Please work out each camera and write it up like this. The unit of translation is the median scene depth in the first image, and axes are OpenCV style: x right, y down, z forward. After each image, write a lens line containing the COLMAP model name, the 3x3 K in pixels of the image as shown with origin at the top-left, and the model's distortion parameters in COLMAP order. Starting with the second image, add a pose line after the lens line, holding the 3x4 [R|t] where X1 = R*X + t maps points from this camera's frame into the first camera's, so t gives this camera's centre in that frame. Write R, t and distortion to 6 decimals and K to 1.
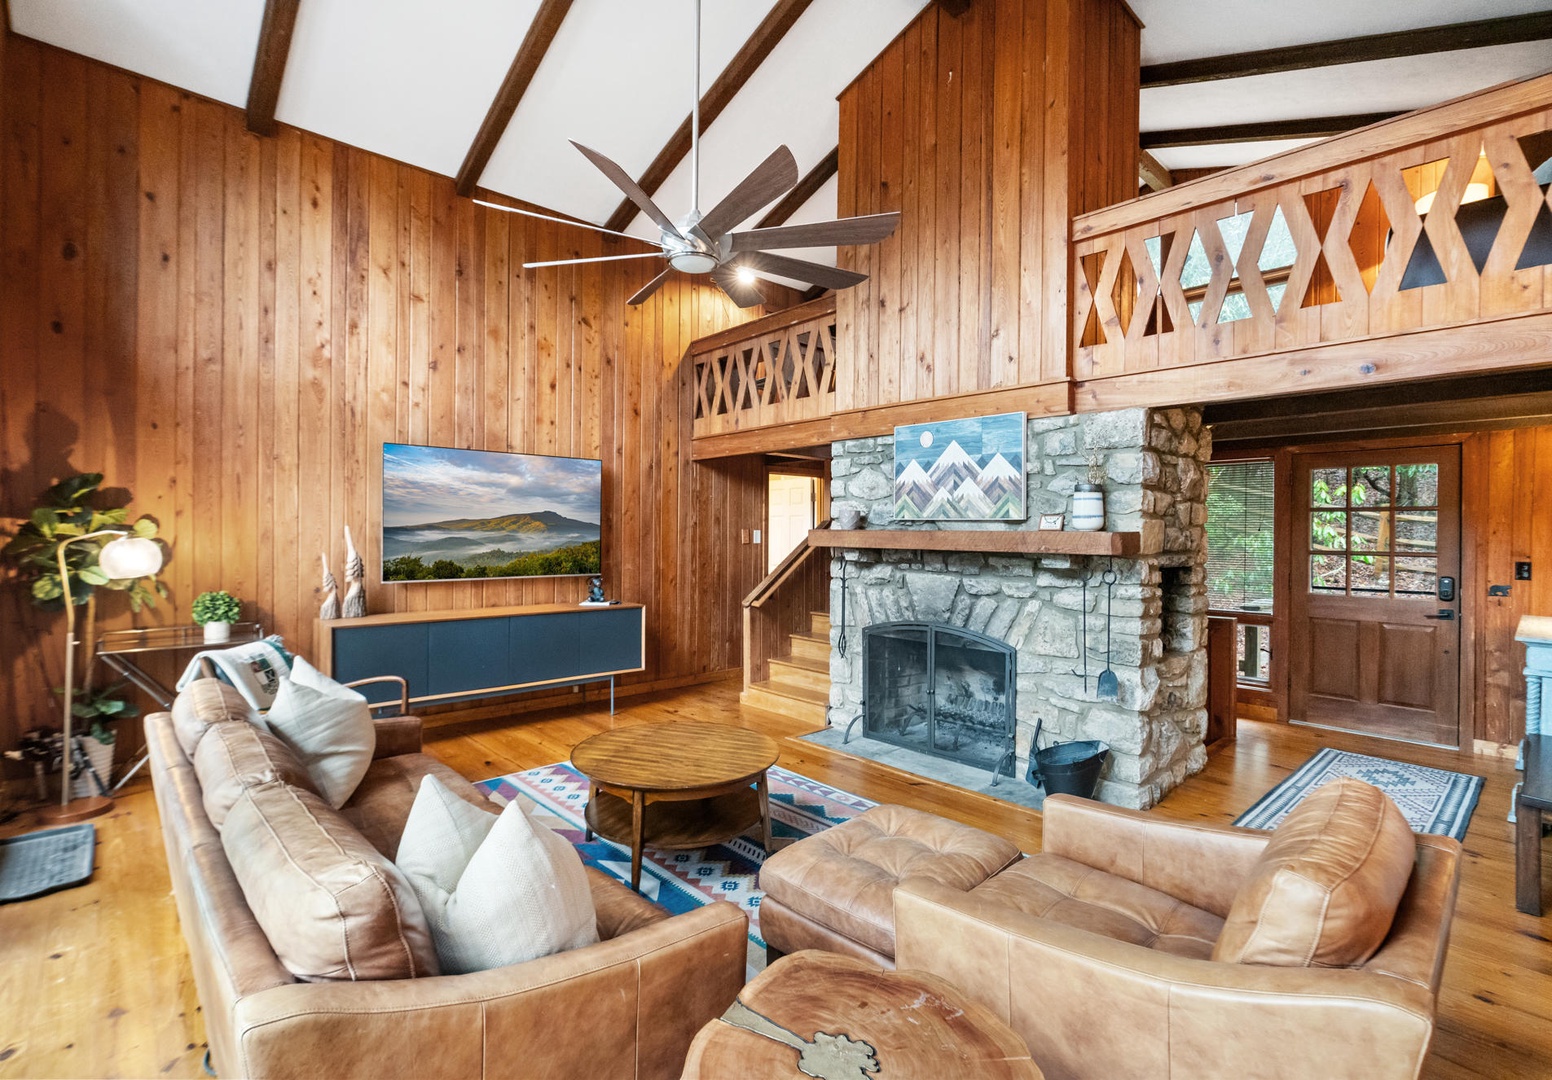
lens RADIAL K [[739.9, 0, 776.0], [0, 739.9, 540.0], [0, 0, 1]] dist [0.014108, 0.000185]
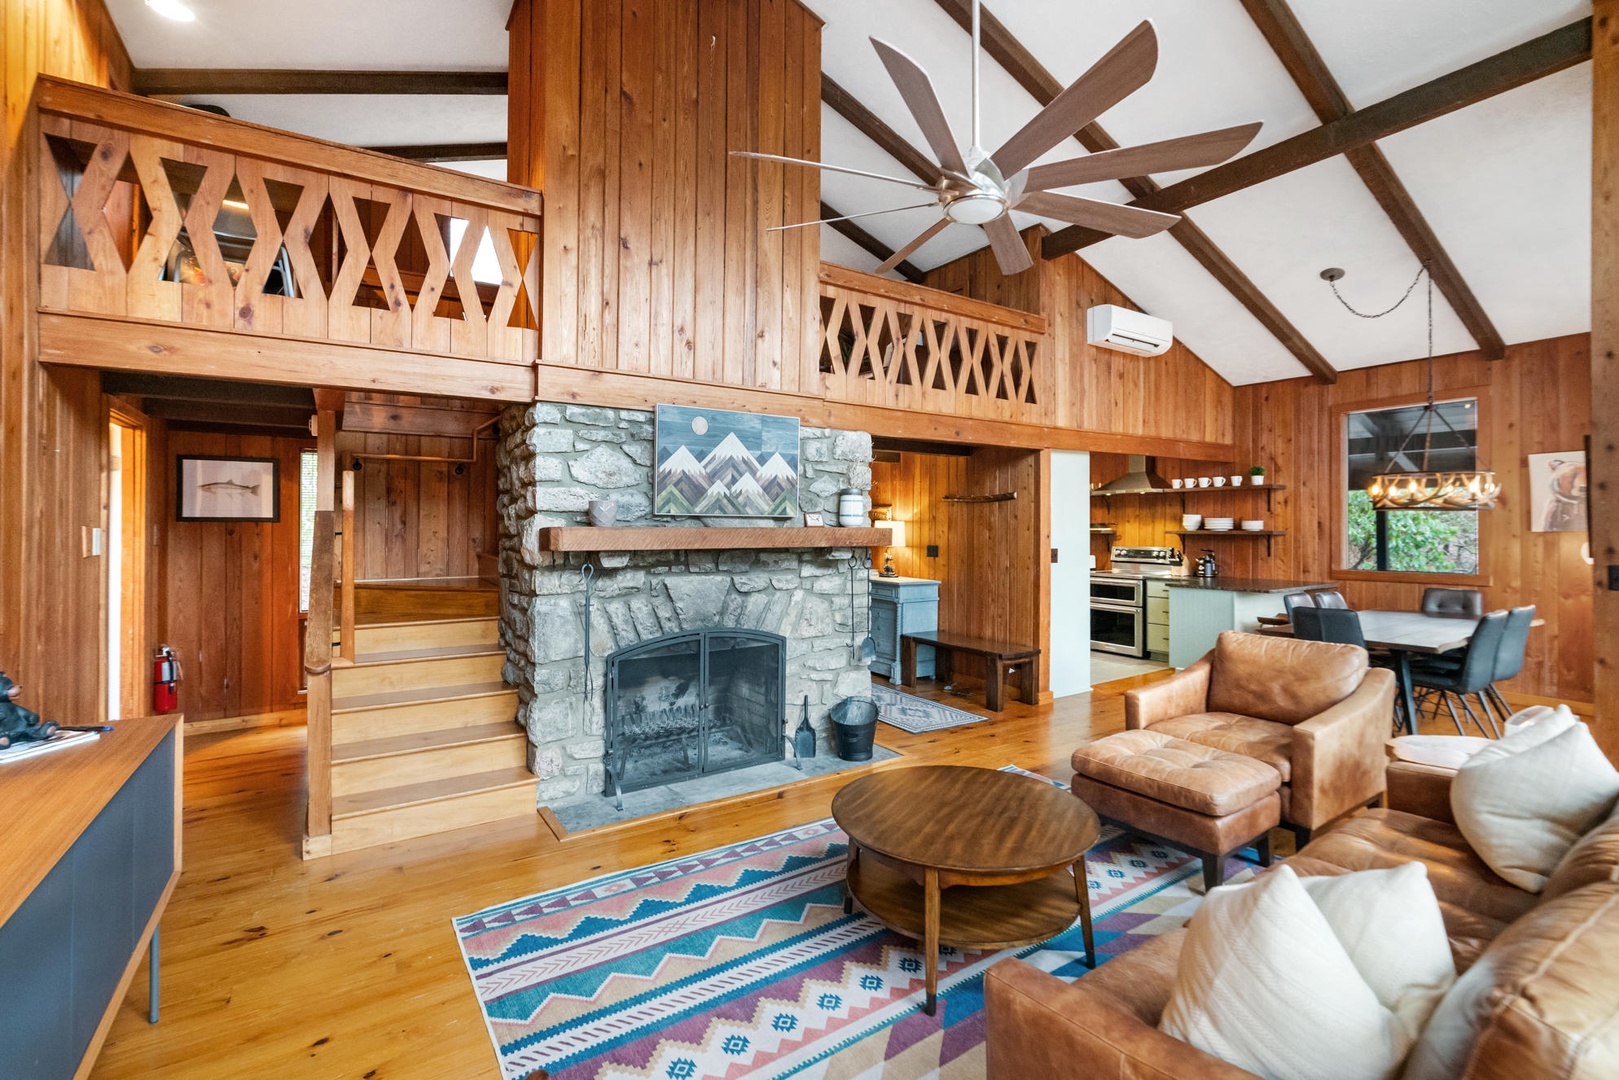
lens RADIAL K [[729.0, 0, 834.8], [0, 729.0, 526.0], [0, 0, 1]] dist [0.002753, 0.000628]
pose [[0.142866, -0.008106, 0.989709, -0.629035], [0.012952, 0.999896, 0.006319, -0.017557], [-0.989657, 0.011915, 0.142957, 0.695042]]
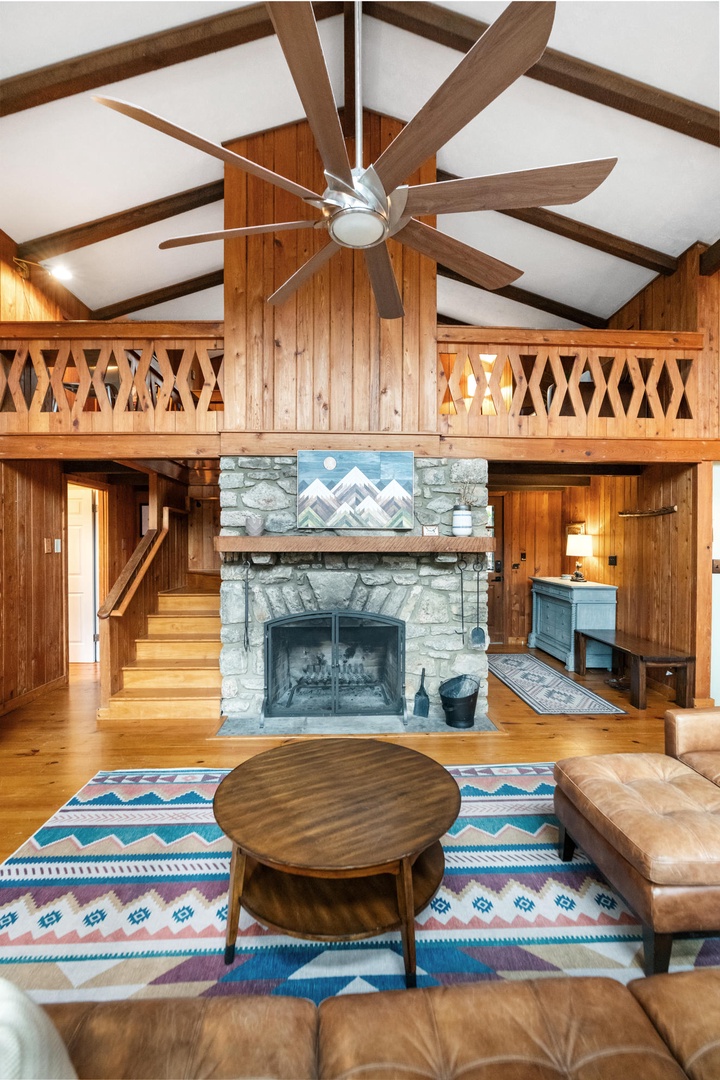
lens RADIAL K [[482.0, 0, 363.9], [0, 482.0, 547.7], [0, 0, 1]] dist [-0.003514, 0.000148]
pose [[0.647891, -0.012431, 0.761631, -0.367864], [0.015674, 0.999873, 0.002985, 0.003925], [-0.761572, 0.010004, 0.648004, 0.422291]]
